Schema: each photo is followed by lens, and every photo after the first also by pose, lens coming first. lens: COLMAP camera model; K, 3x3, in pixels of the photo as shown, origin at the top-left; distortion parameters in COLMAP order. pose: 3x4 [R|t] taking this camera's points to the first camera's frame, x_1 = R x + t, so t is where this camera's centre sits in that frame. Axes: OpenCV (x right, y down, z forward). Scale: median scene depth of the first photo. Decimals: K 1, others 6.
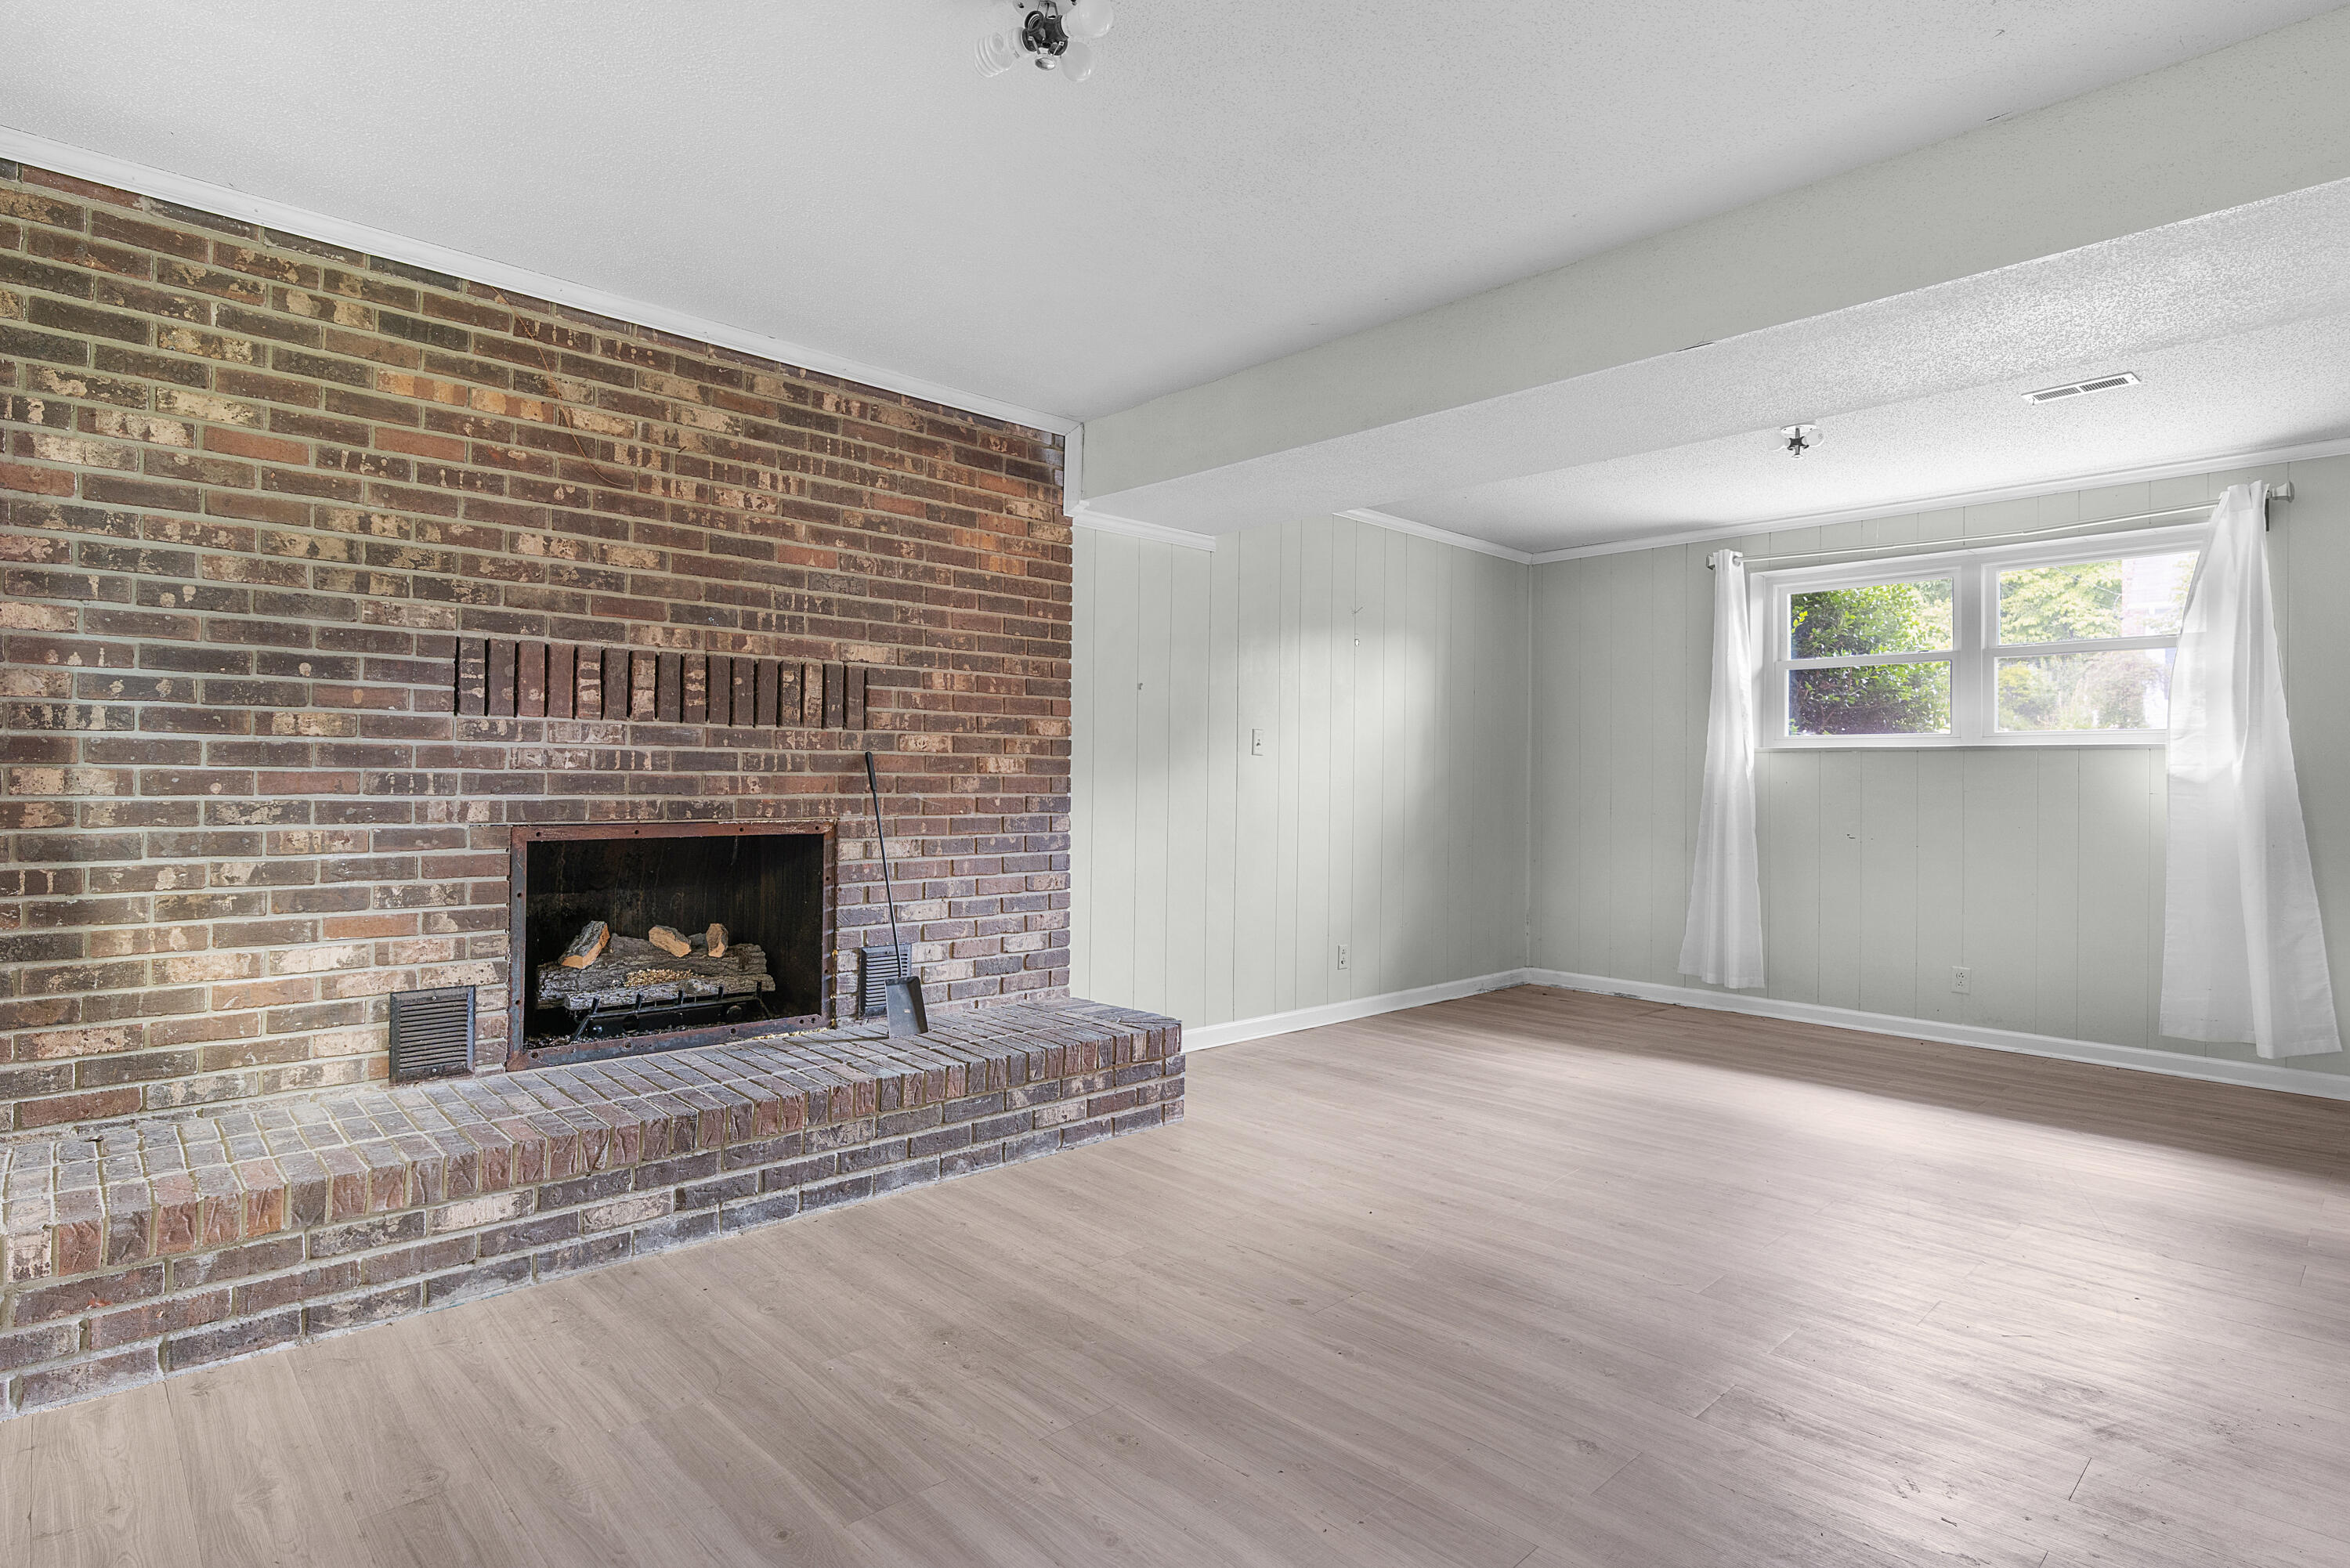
lens RADIAL K [[1228.1, 0, 1156.5], [0, 1228.1, 781.5], [0, 0, 1]] dist [-0.005930, 0.001684]
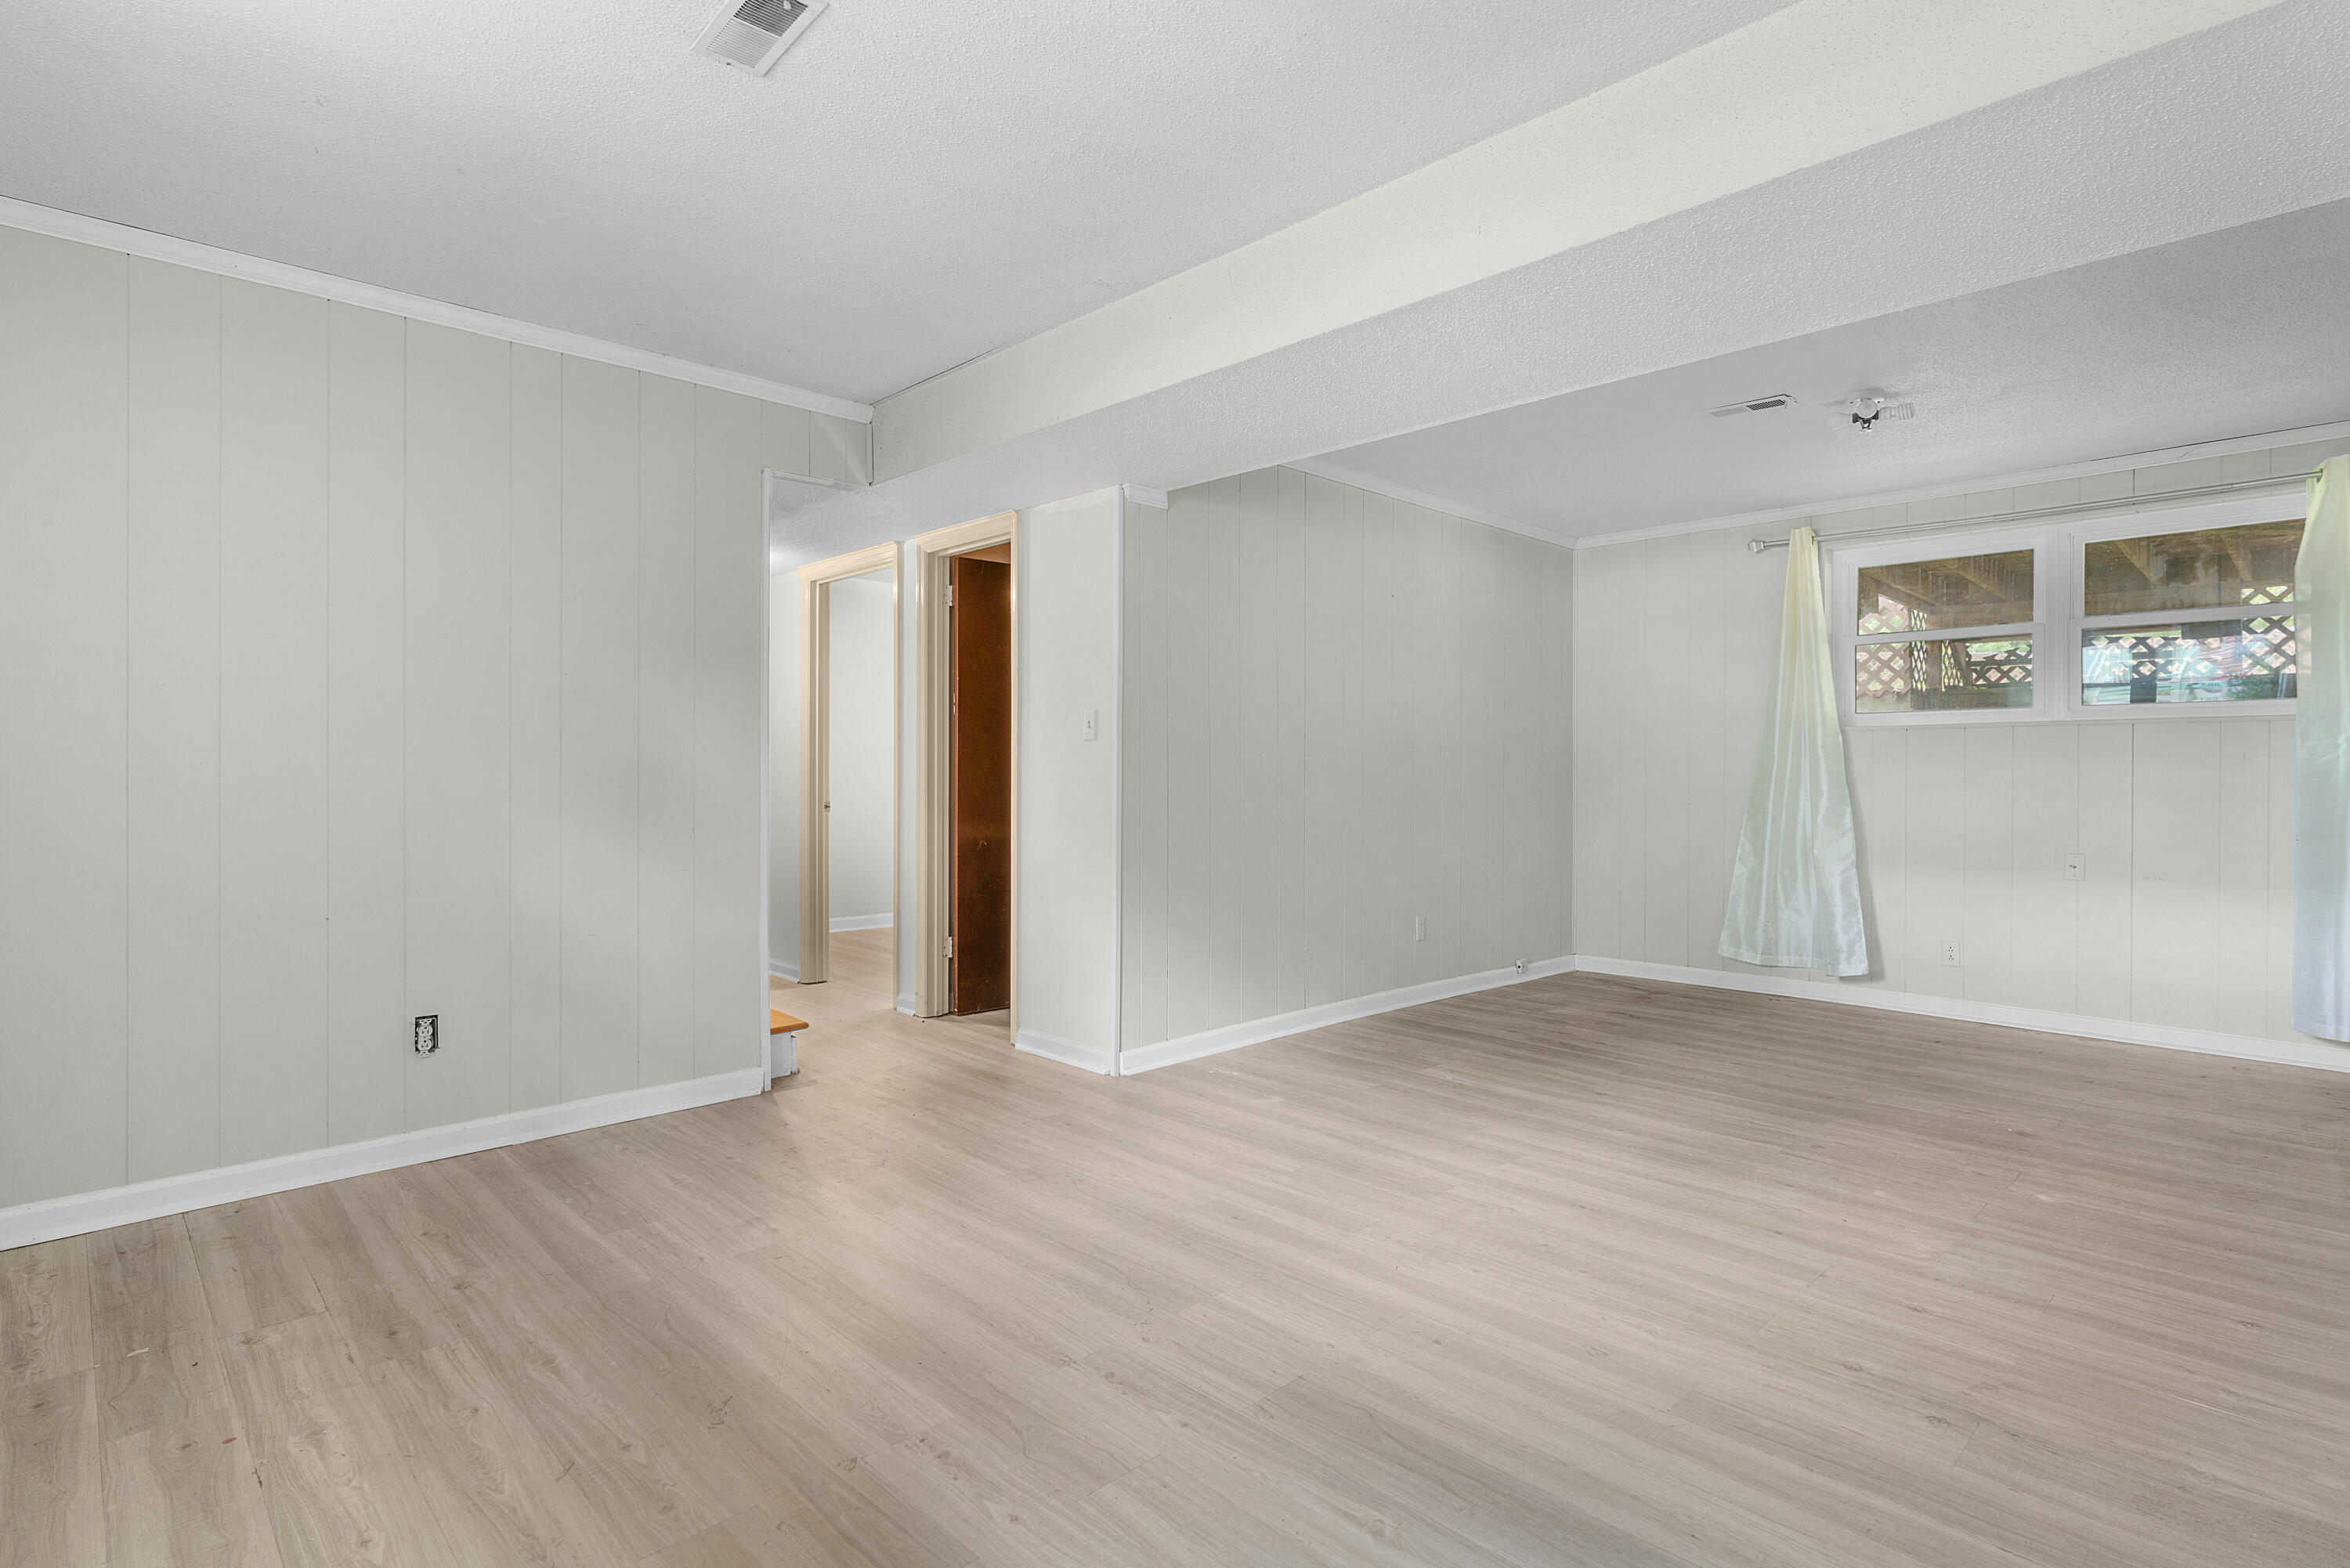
lens RADIAL K [[1129.9, 0, 1182.6], [0, 1129.9, 778.2], [0, 0, 1]] dist [0.002158, 0.000698]
pose [[-0.999713, -0.014148, -0.019324, 0.653318], [-0.014231, 0.999890, 0.004205, 0.009906], [0.019262, 0.004479, -0.999804, 1.715467]]
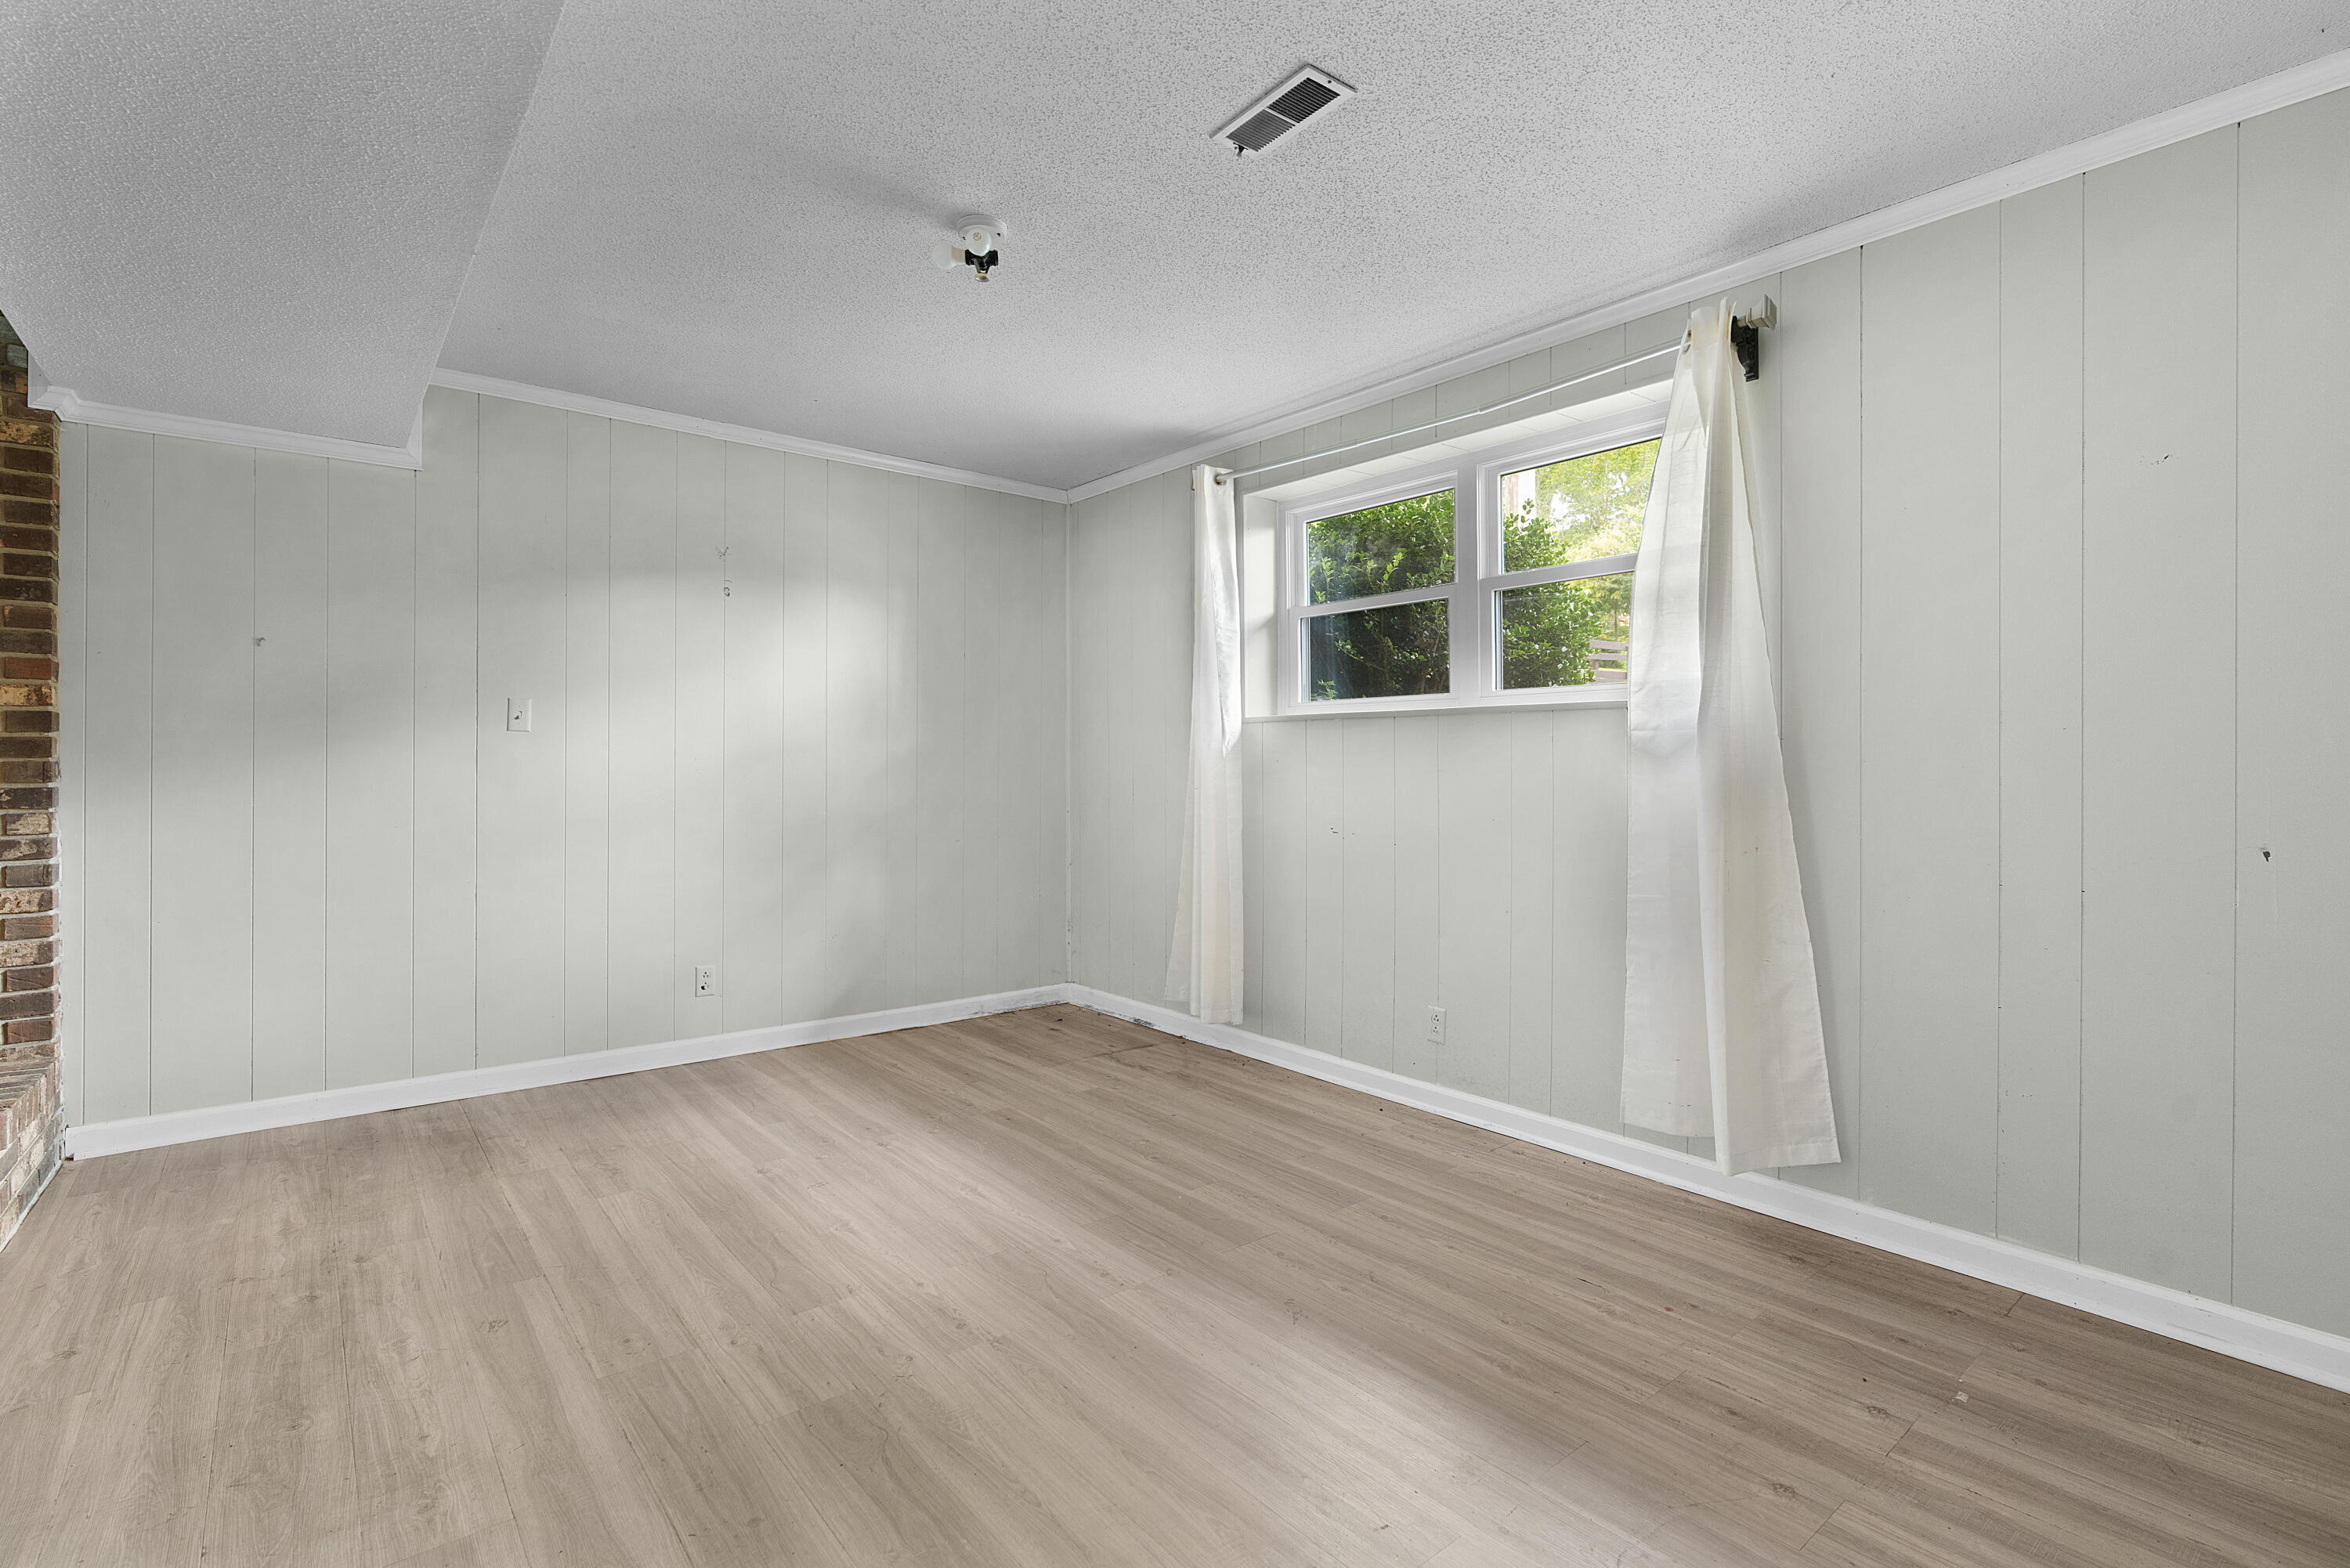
lens RADIAL K [[1087.0, 0, 1175.5], [0, 1087.0, 776.2], [0, 0, 1]] dist [-0.008670, 0.001969]
pose [[0.997393, -0.007610, -0.071762, 0.845571], [0.008235, 0.999931, 0.008428, 0.007494], [0.071693, -0.008997, 0.997386, 0.512622]]
